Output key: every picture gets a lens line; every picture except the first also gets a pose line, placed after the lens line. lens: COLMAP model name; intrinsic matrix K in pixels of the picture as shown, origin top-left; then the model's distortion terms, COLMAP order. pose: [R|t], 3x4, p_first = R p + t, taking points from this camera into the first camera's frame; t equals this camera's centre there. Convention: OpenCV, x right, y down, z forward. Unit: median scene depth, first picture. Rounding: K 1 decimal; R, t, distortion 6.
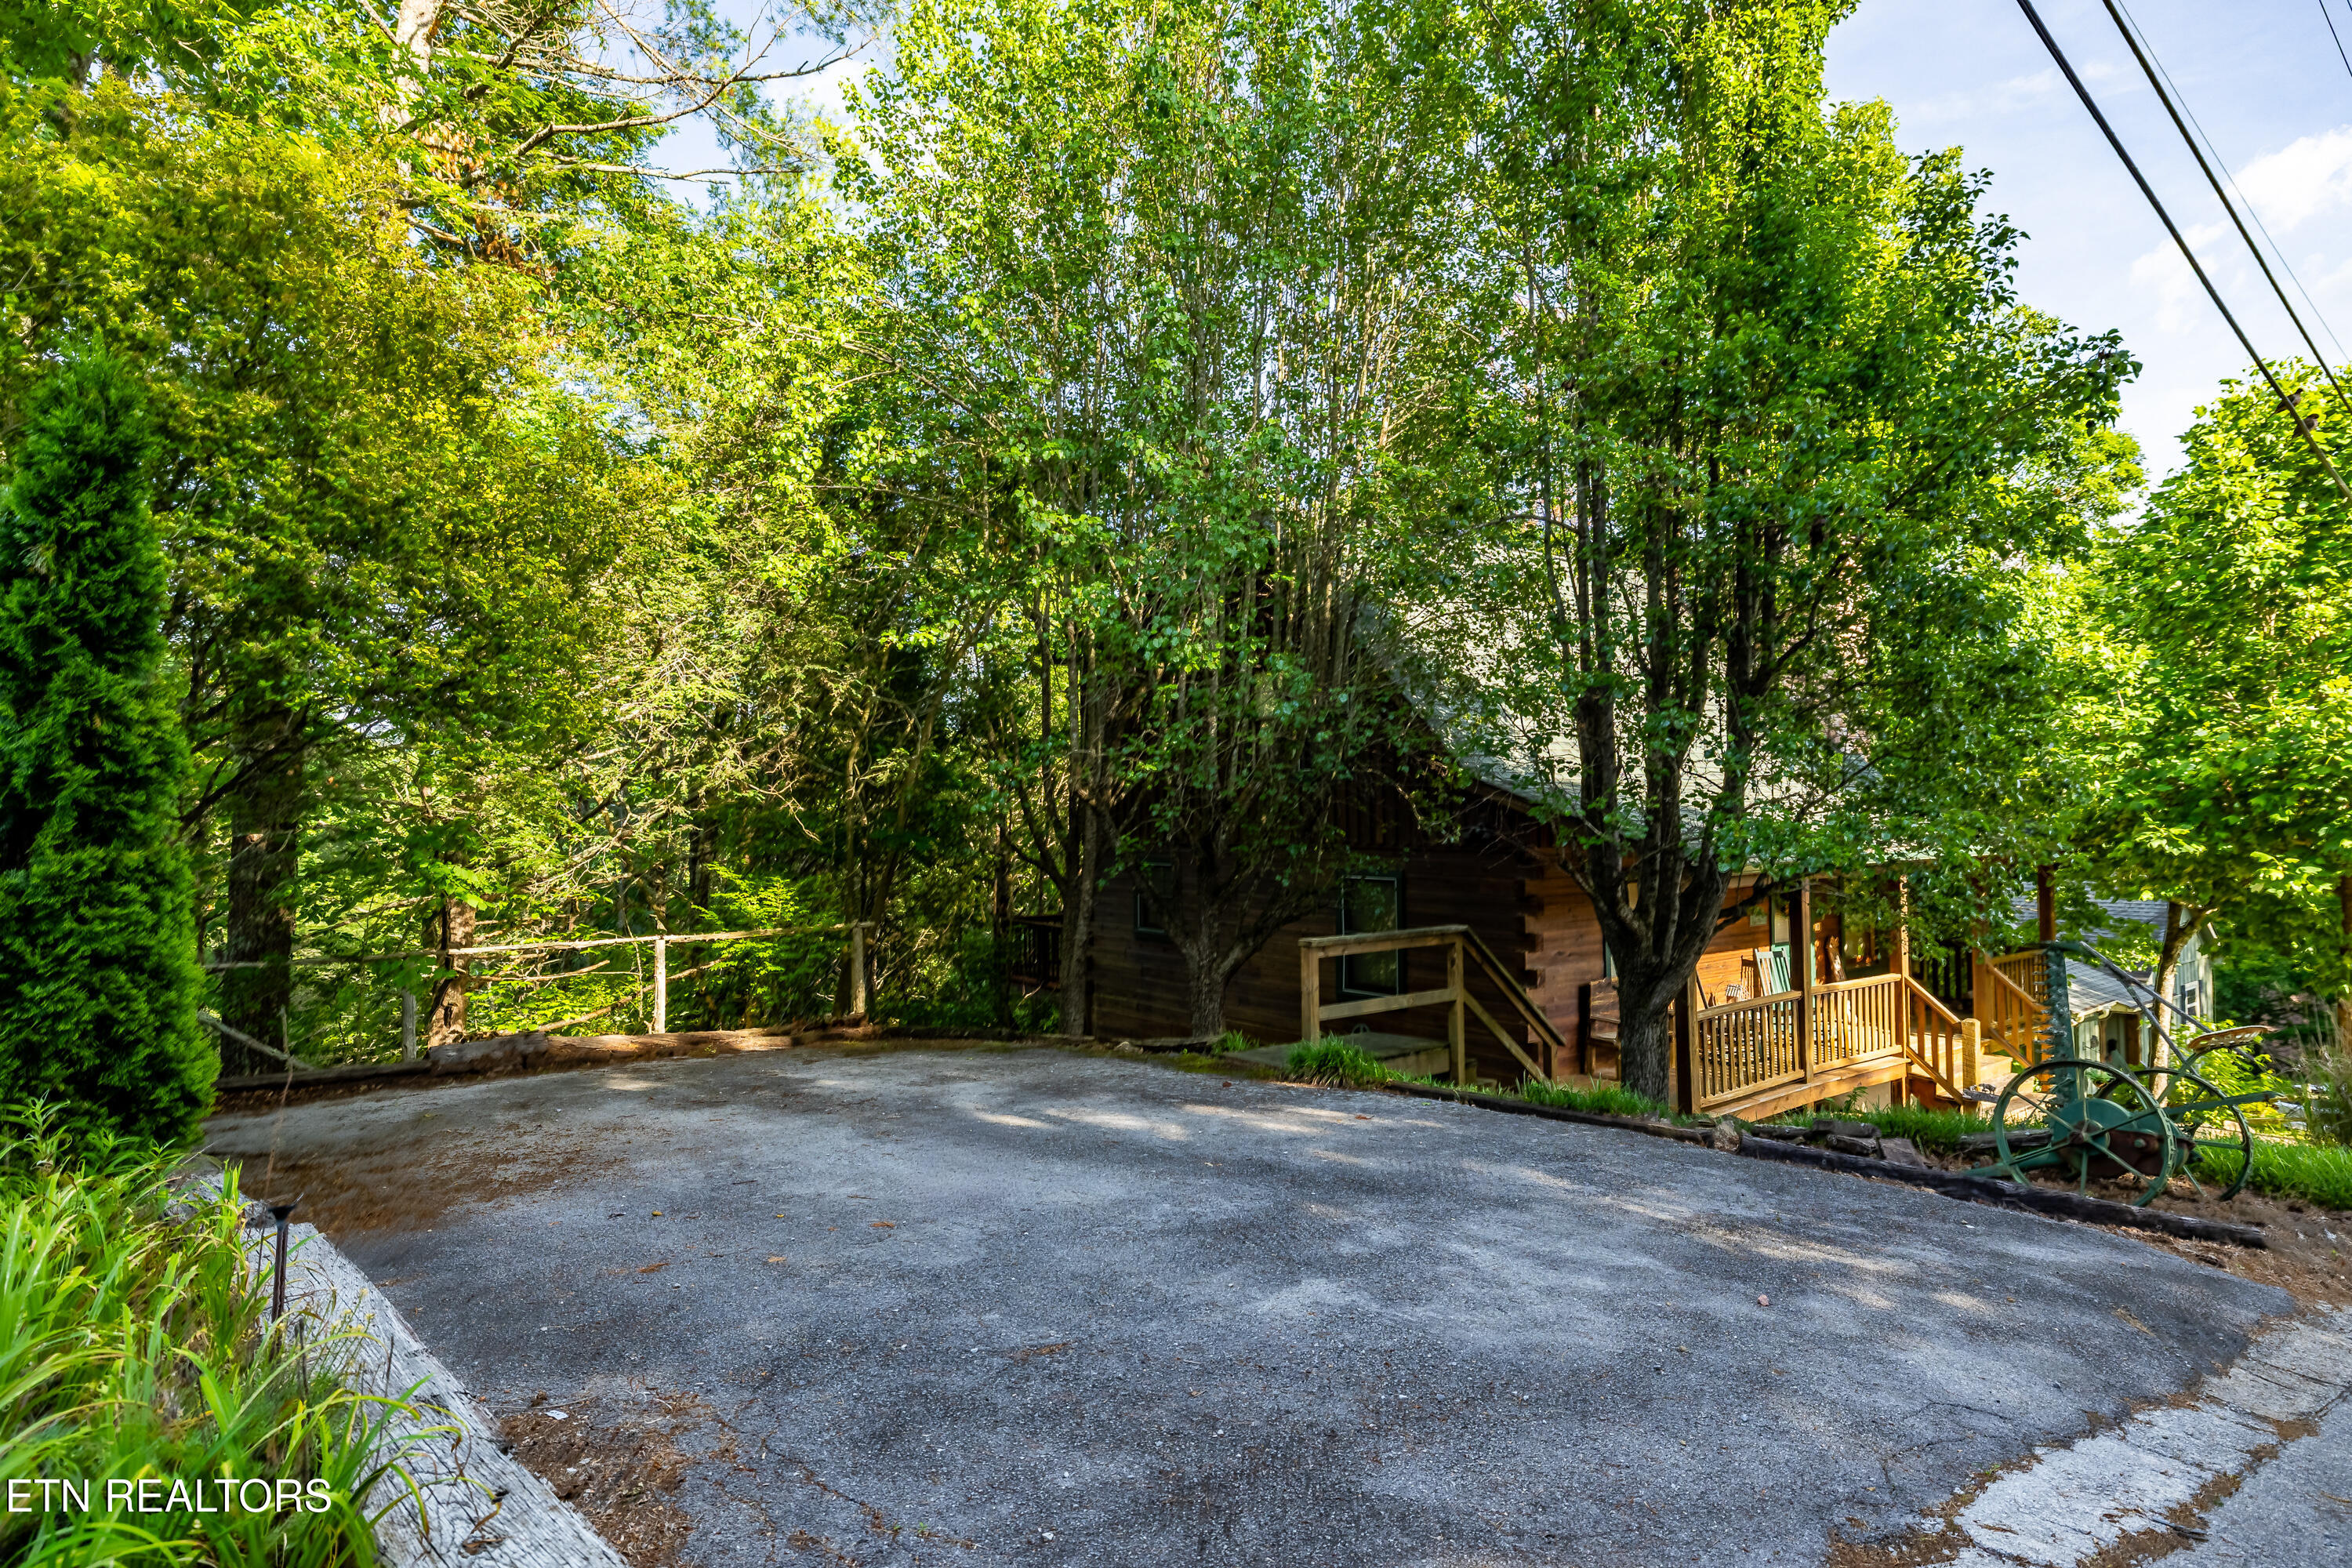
lens RADIAL K [[1301.9, 0, 1219.5], [0, 1301.9, 783.1], [0, 0, 1]] dist [0.001236, 0.000593]
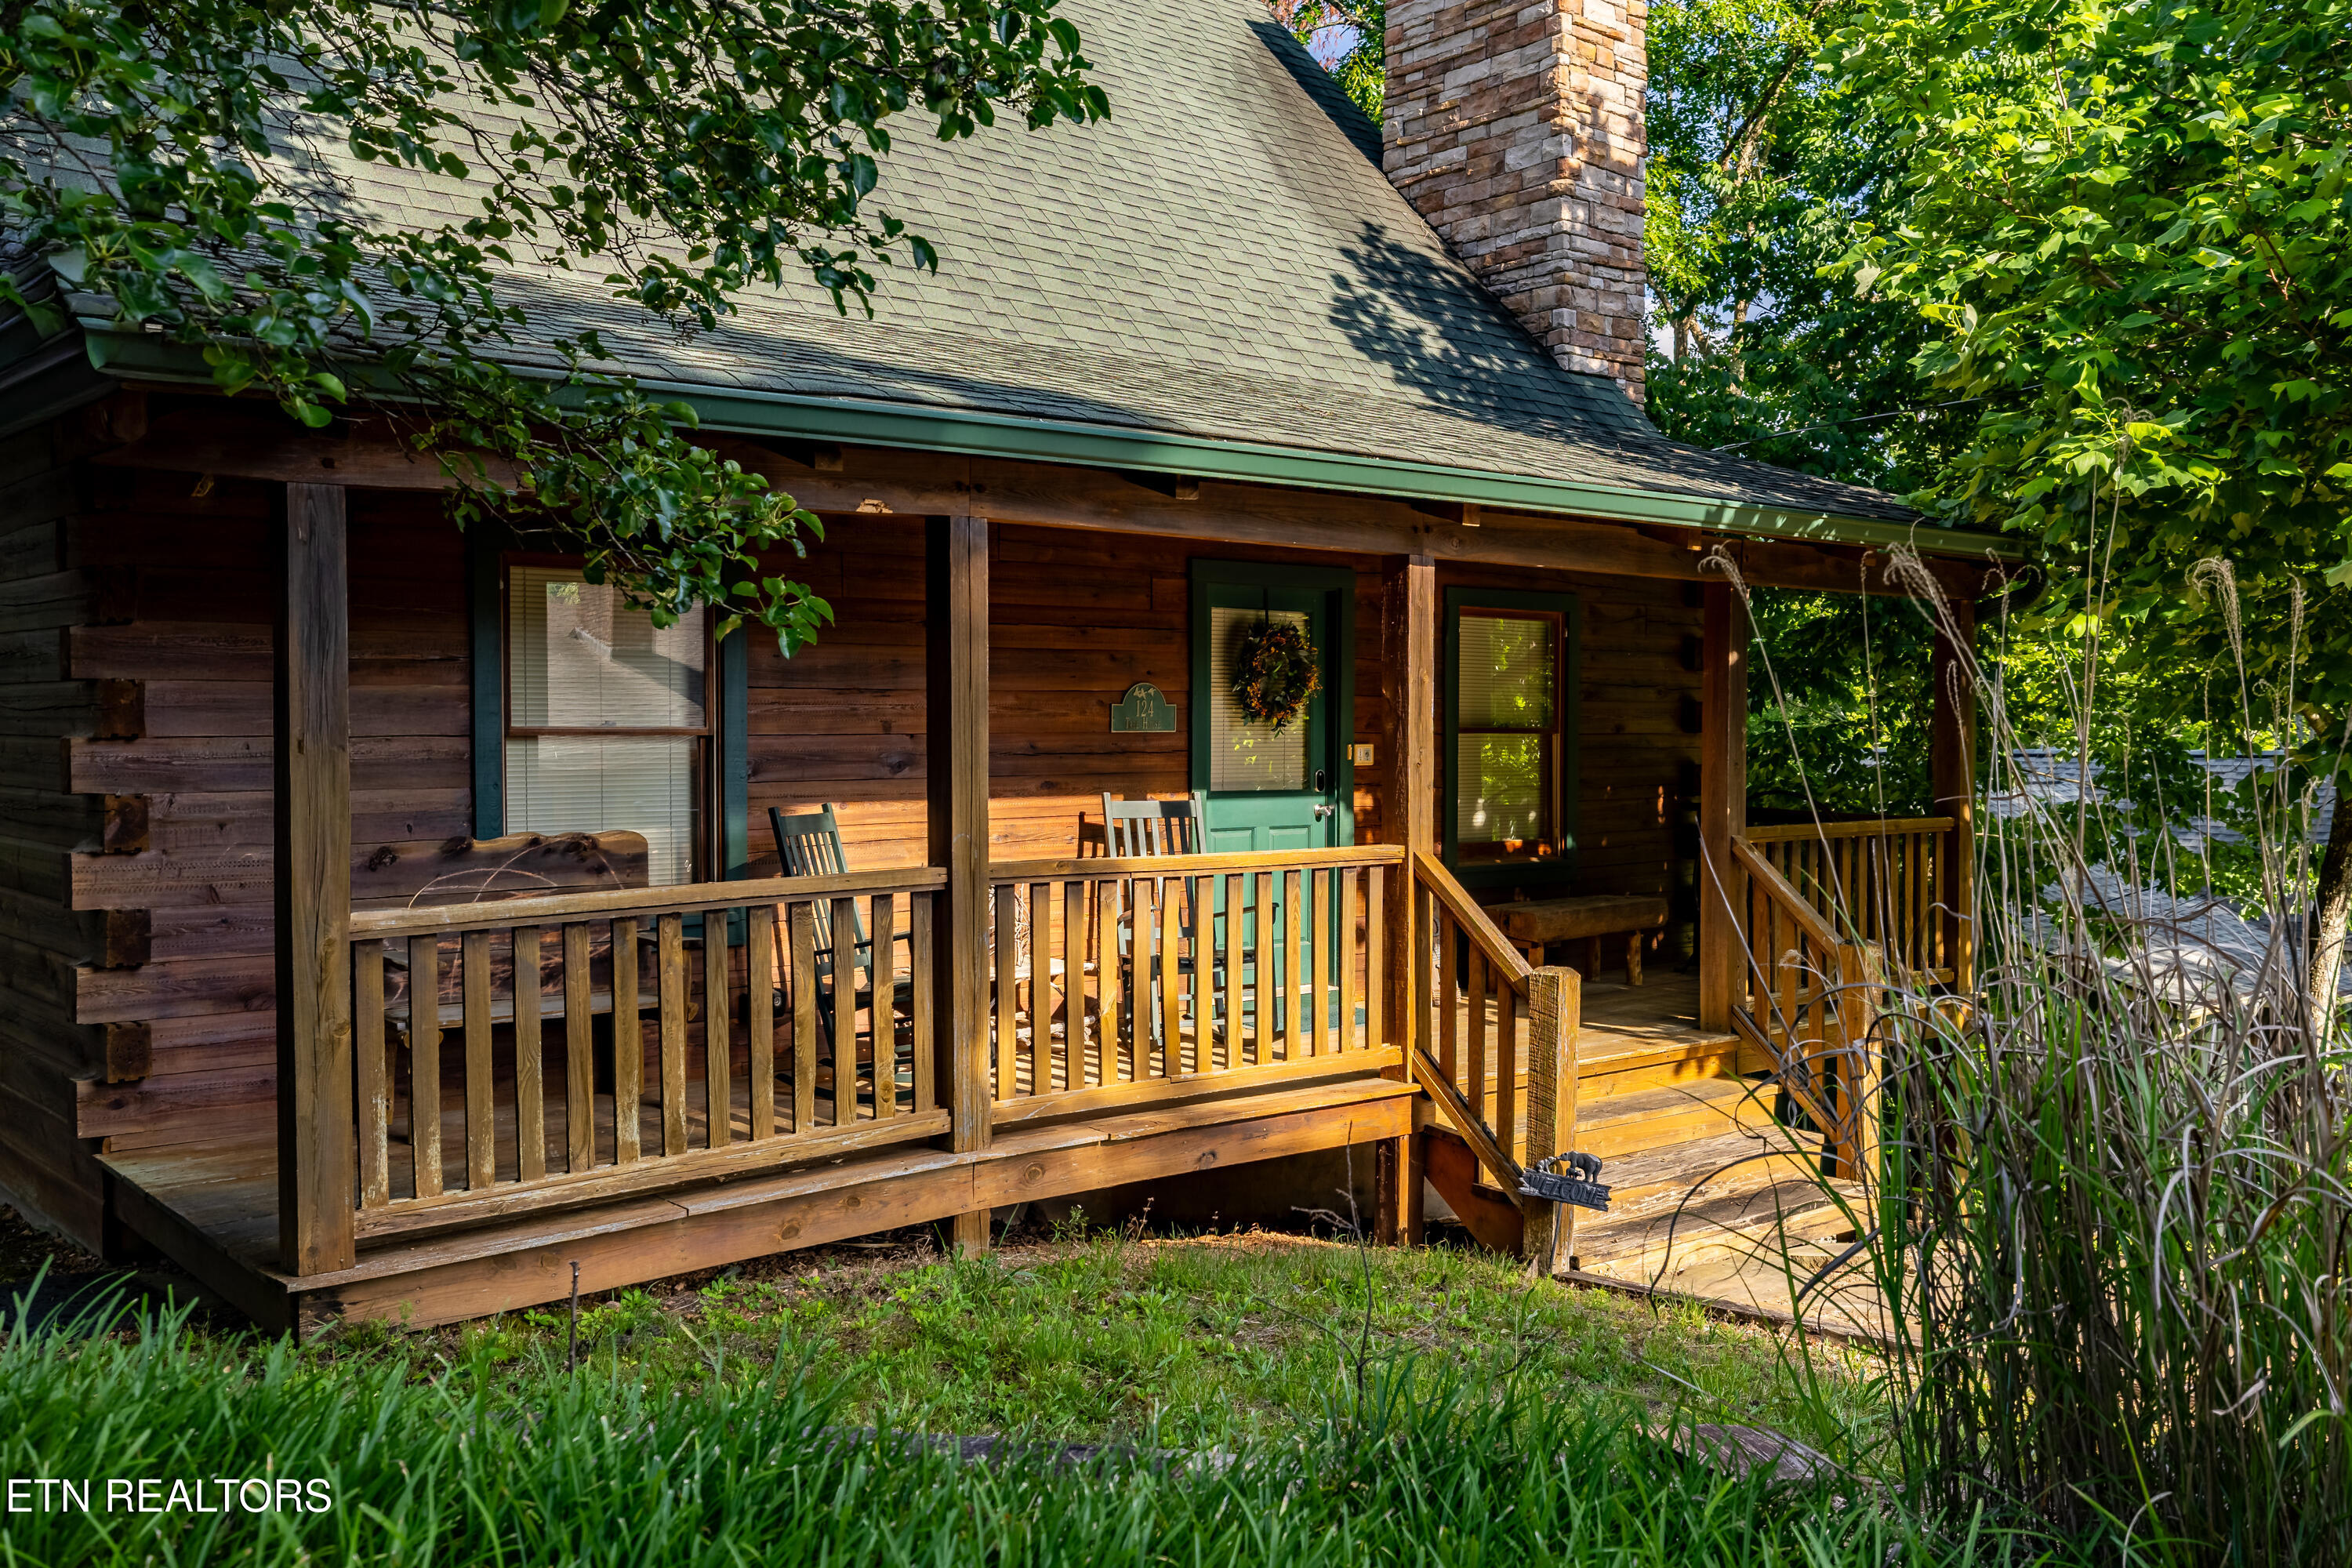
lens RADIAL K [[2102.3, 0, 1176.0], [0, 2102.3, 784.0], [0, 0, 1]] dist [0.001264, 0.007318]
pose [[0.998579, 0.007862, 0.052715, 0.443664], [-0.010597, 0.998601, 0.051804, 0.104308], [-0.052234, -0.052289, 0.997265, 0.447618]]
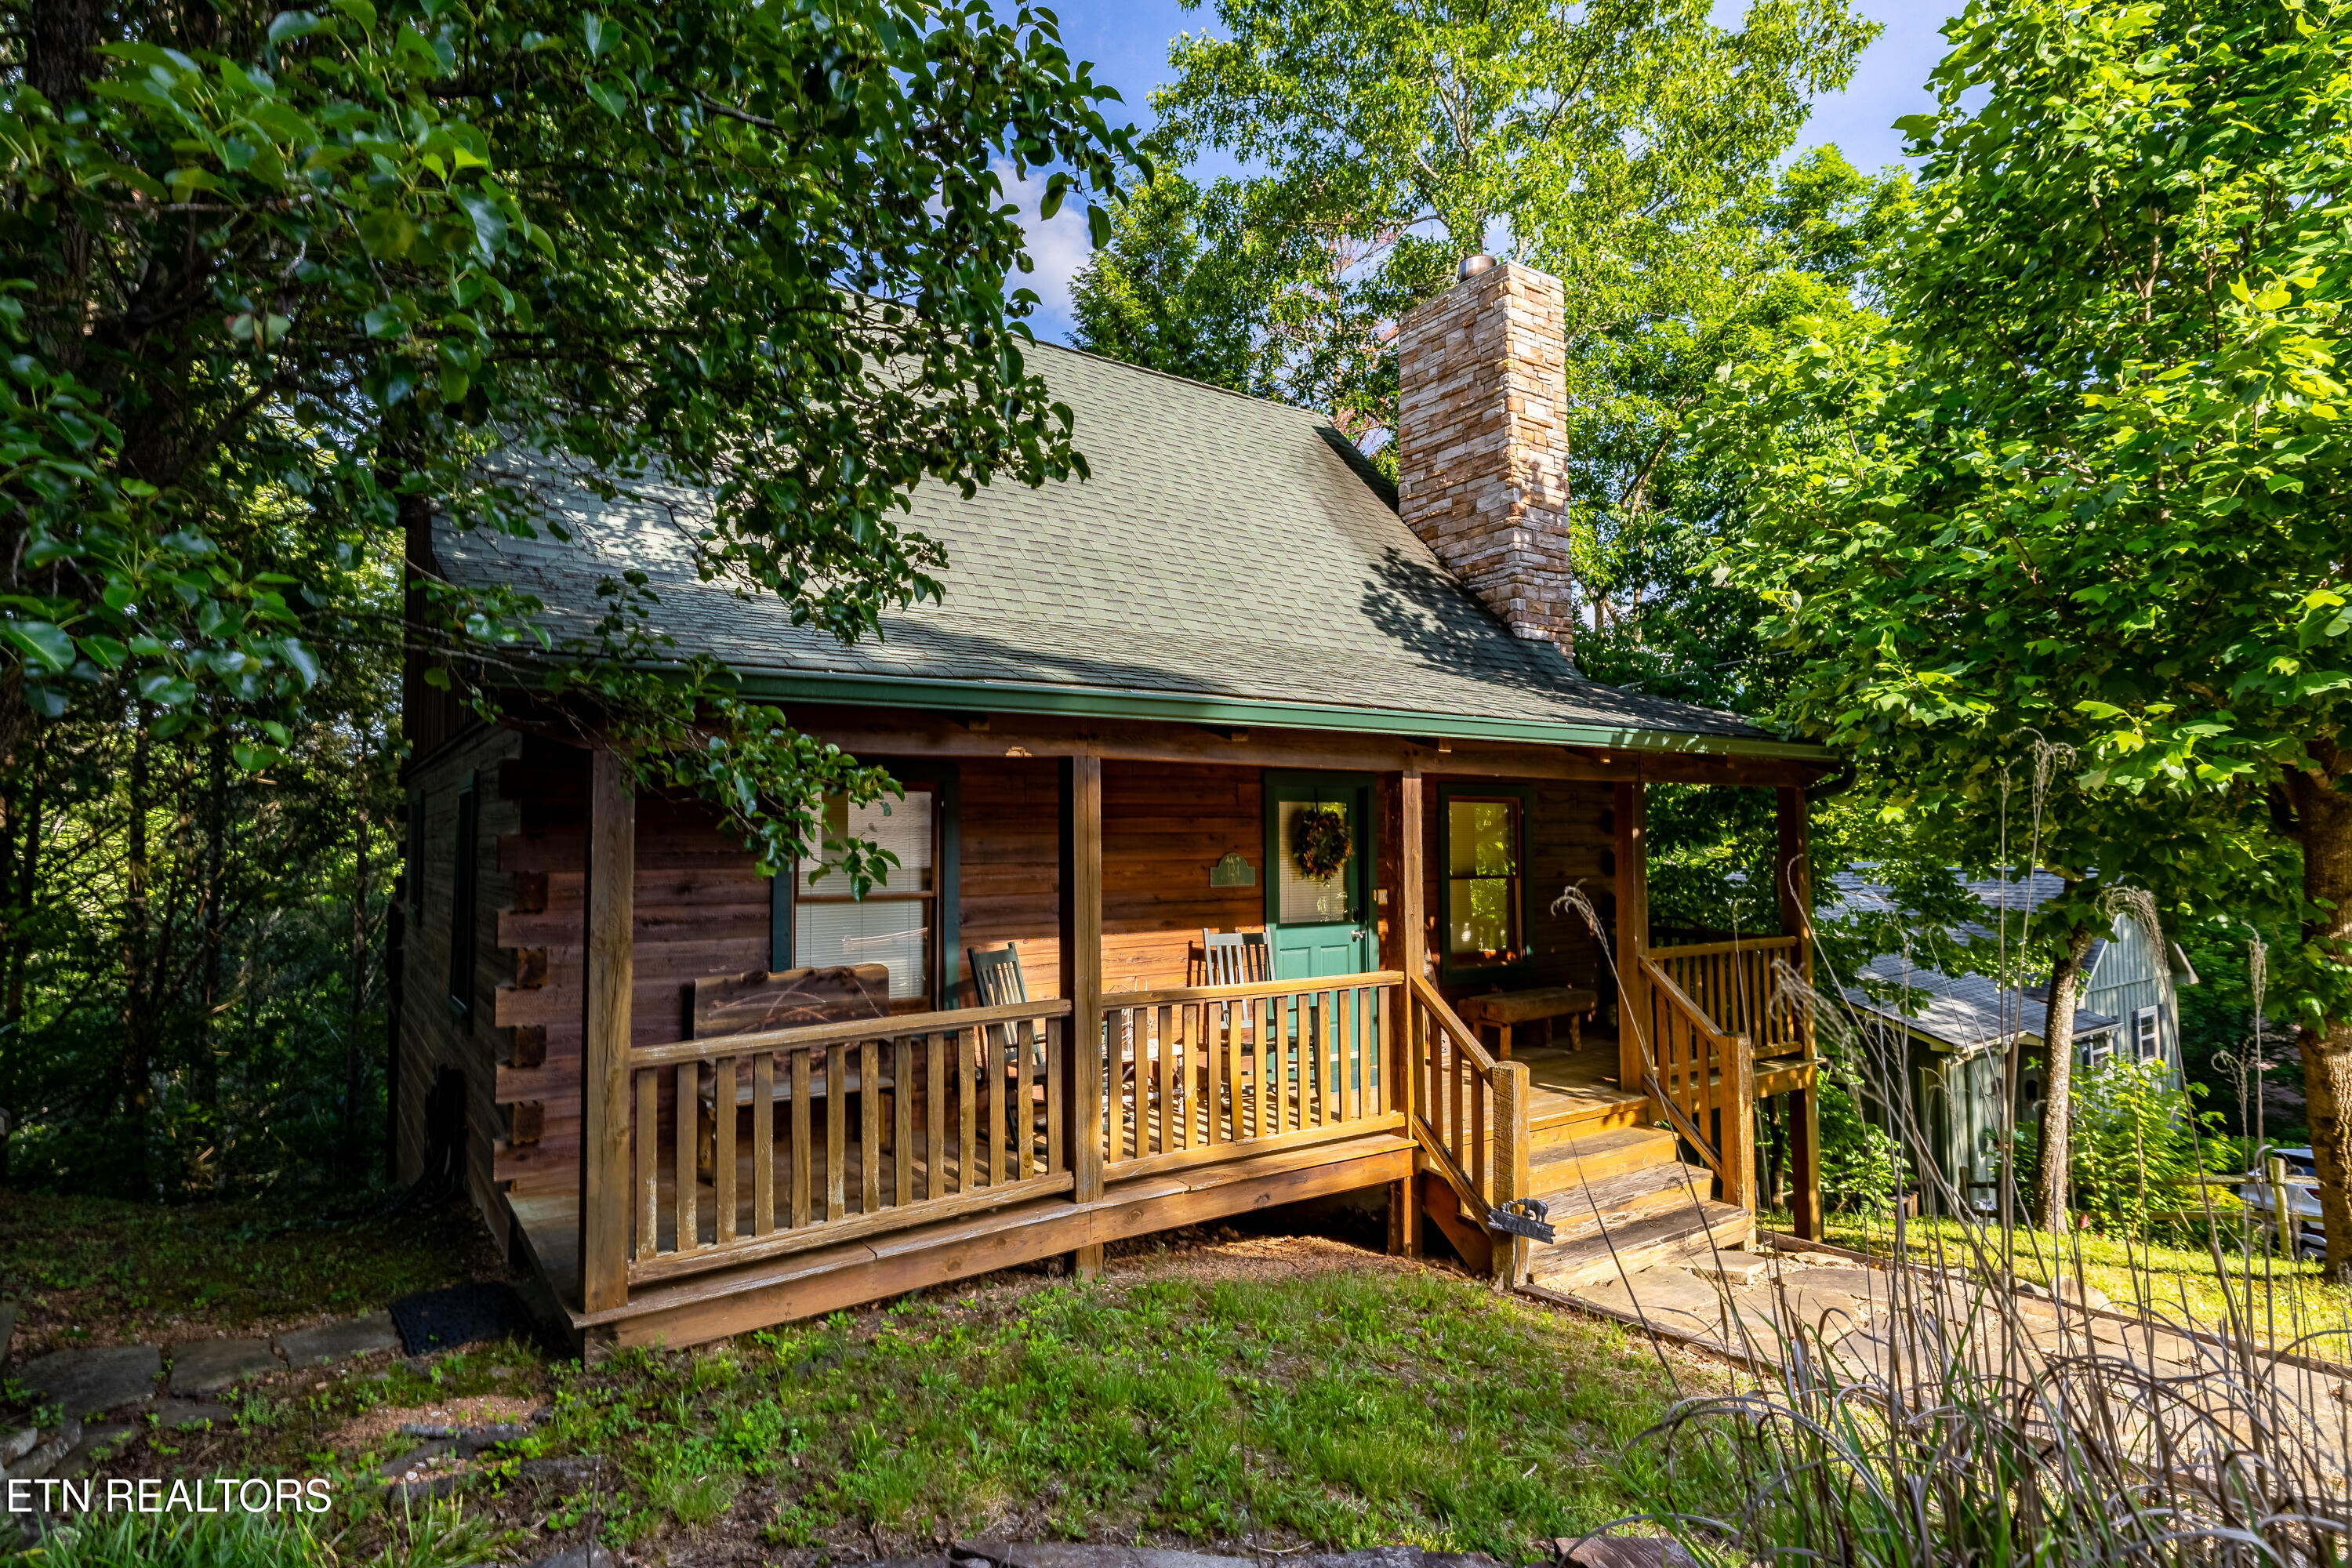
lens RADIAL K [[1247.4, 0, 1176.0], [0, 1247.4, 784.0], [0, 0, 1]] dist [-0.000162, -0.000128]
pose [[0.998855, -0.000935, -0.047828, 0.470891], [-0.000246, 0.999696, -0.024666, 0.088039], [0.047836, 0.024650, 0.998551, 0.520397]]
